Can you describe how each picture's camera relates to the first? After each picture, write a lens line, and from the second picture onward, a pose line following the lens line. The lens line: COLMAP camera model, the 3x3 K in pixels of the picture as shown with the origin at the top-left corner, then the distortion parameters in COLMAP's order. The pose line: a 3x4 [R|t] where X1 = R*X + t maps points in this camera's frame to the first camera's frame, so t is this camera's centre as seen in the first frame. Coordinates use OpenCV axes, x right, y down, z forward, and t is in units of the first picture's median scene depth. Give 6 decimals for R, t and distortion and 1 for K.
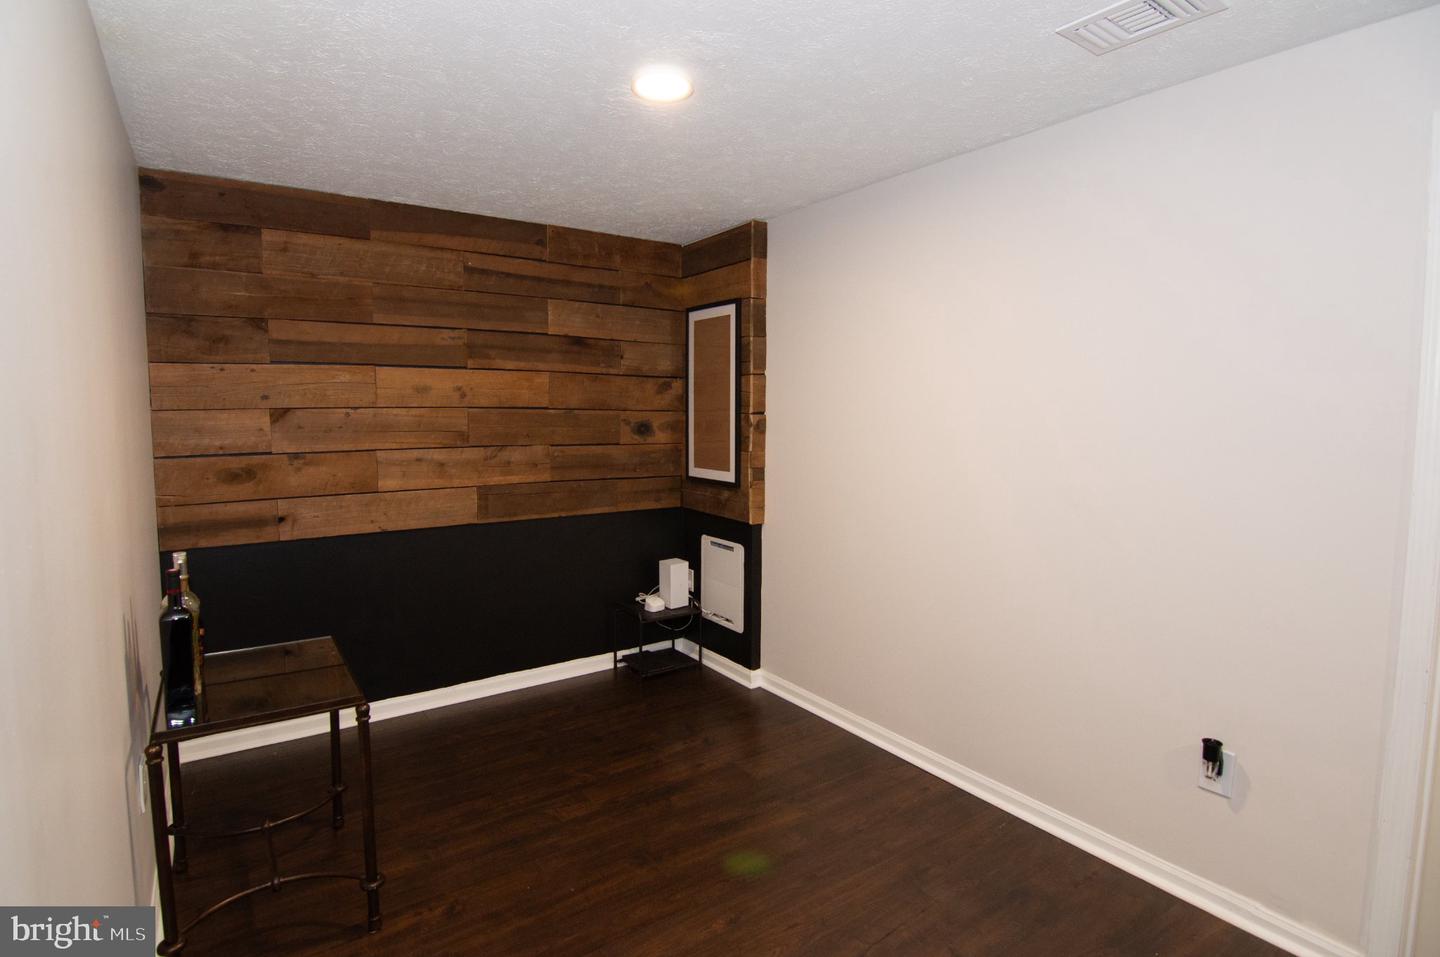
lens RADIAL K [[739.4, 0, 700.3], [0, 739.4, 474.0], [0, 0, 1]] dist [-0.000981, -0.013378]
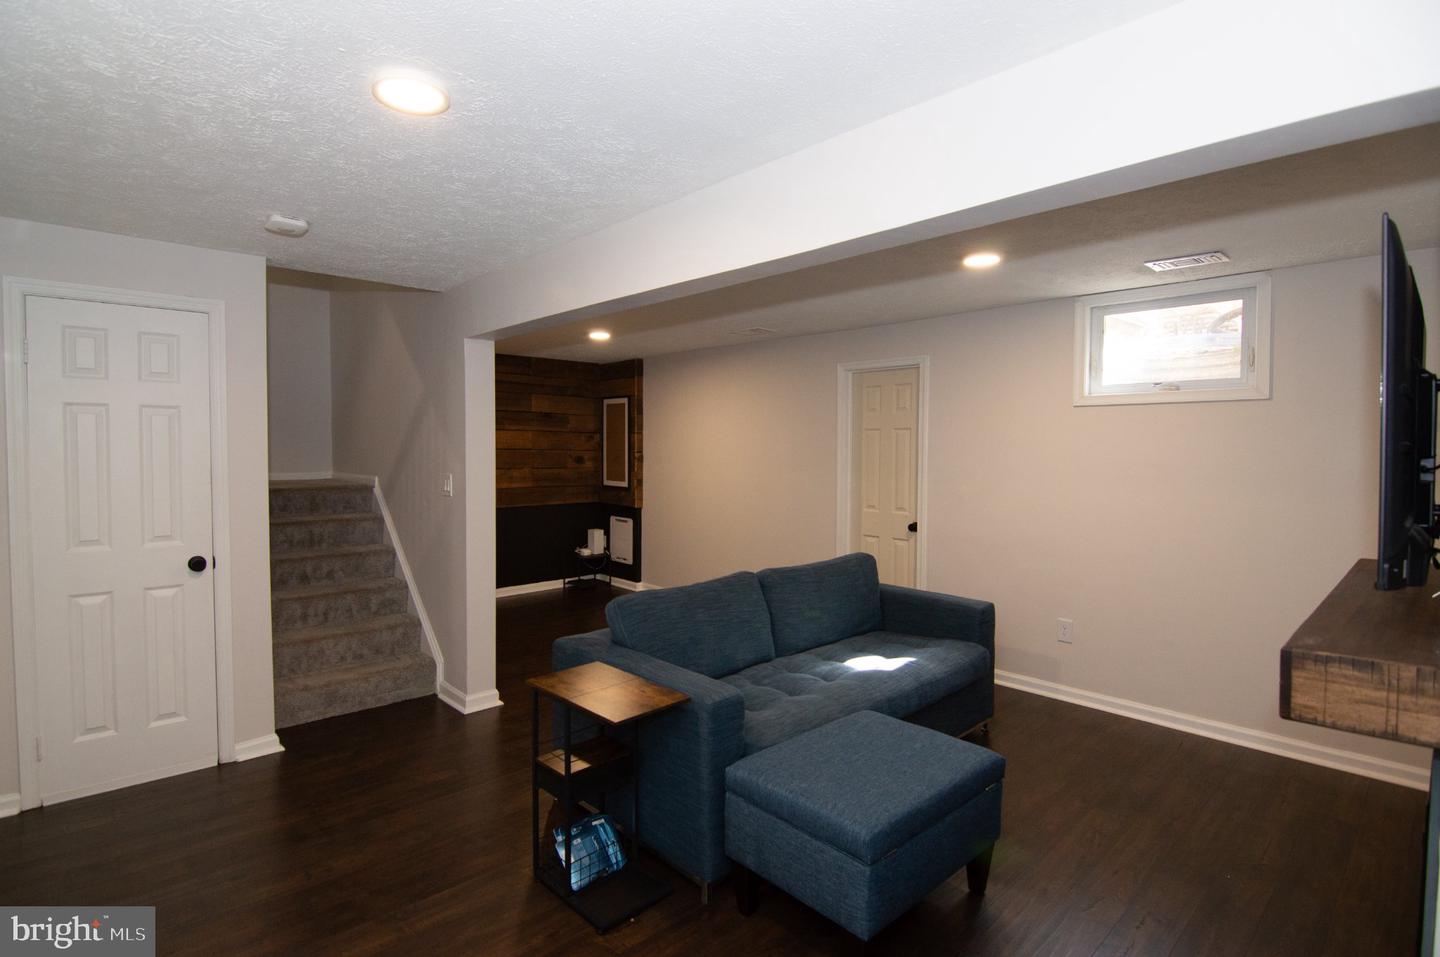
lens RADIAL K [[706.2, 0, 687.3], [0, 706.2, 473.6], [0, 0, 1]] dist [0.027512, -0.020797]
pose [[0.991683, -0.002587, 0.128682, -0.038703], [0.008626, 0.998886, -0.046397, 0.064881], [-0.128418, 0.047121, 0.990600, -0.894759]]
